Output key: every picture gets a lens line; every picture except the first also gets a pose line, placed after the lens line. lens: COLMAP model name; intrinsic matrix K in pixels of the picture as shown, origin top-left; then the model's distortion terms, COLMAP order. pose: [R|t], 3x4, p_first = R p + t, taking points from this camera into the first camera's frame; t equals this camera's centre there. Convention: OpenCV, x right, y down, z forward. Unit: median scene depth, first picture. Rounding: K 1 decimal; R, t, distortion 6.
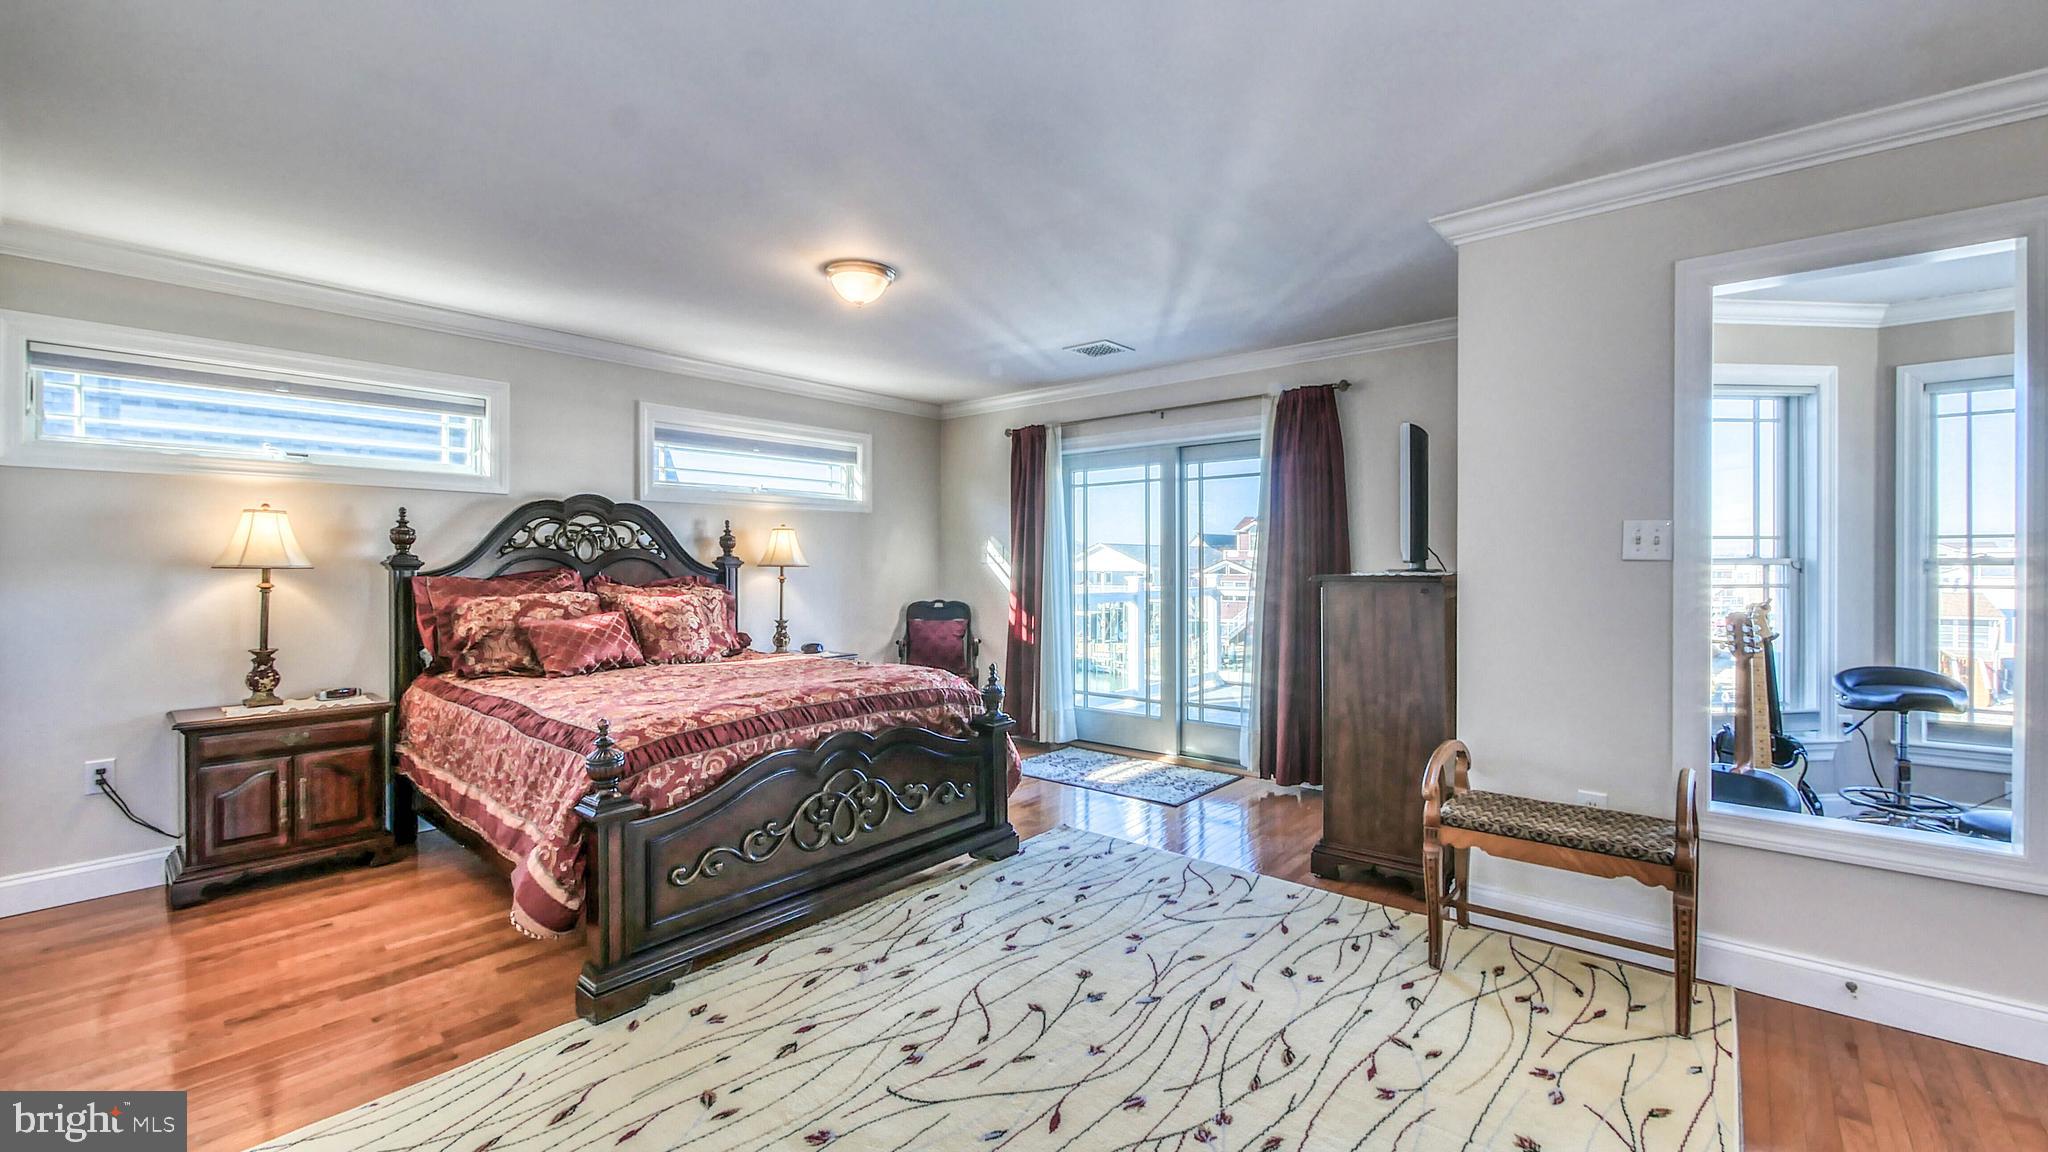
lens RADIAL K [[841.7, 0, 1024.6], [0, 841.7, 566.4], [0, 0, 1]] dist [-0.008119, 0.001111]
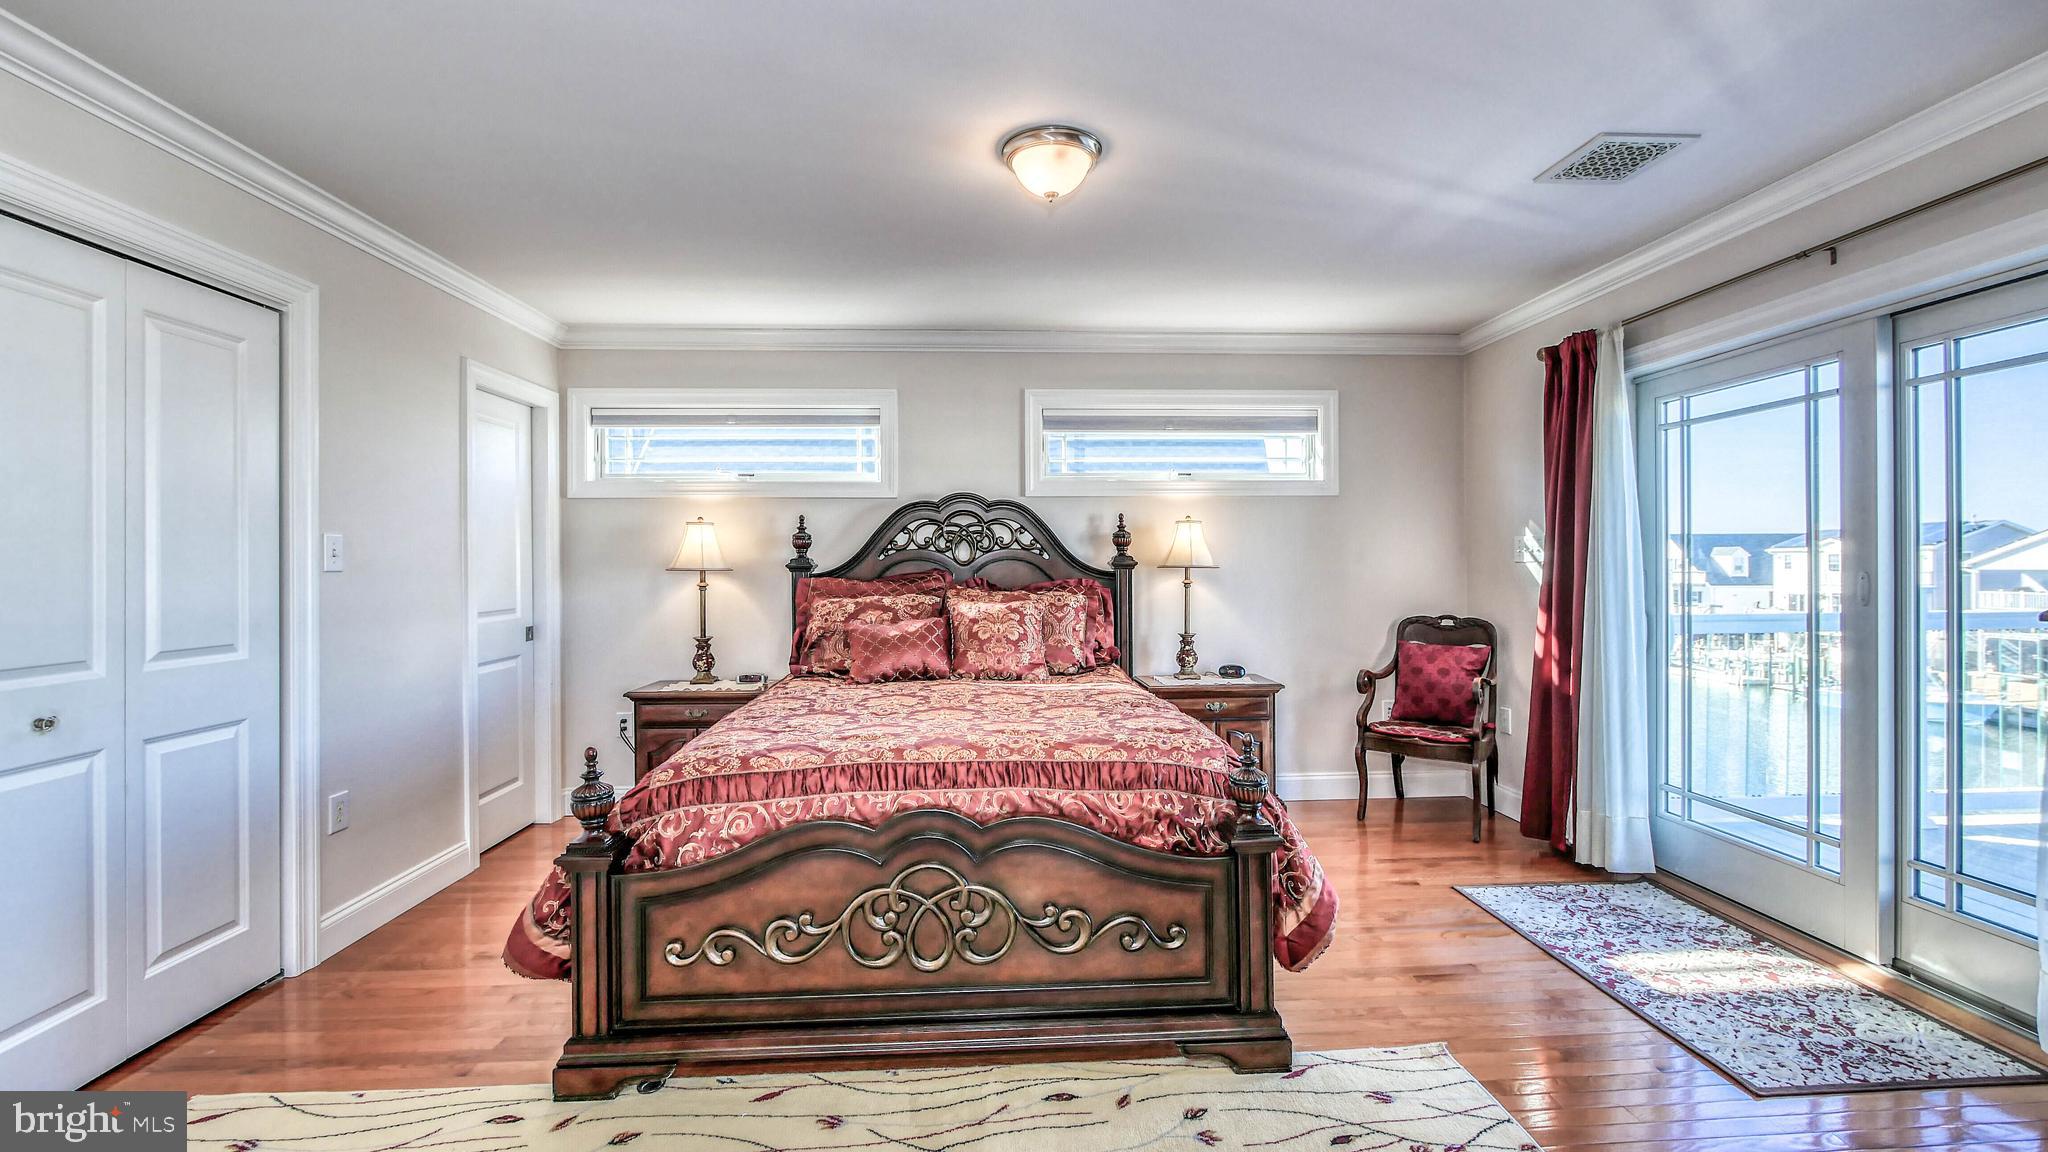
lens RADIAL K [[841.7, 0, 1024.6], [0, 841.7, 566.4], [0, 0, 1]] dist [-0.008119, 0.001111]
pose [[0.685308, -0.000001, -0.728254, 0.234736], [0.001741, 0.999997, 0.001637, -0.003465], [0.728252, -0.002390, 0.685306, 0.394384]]
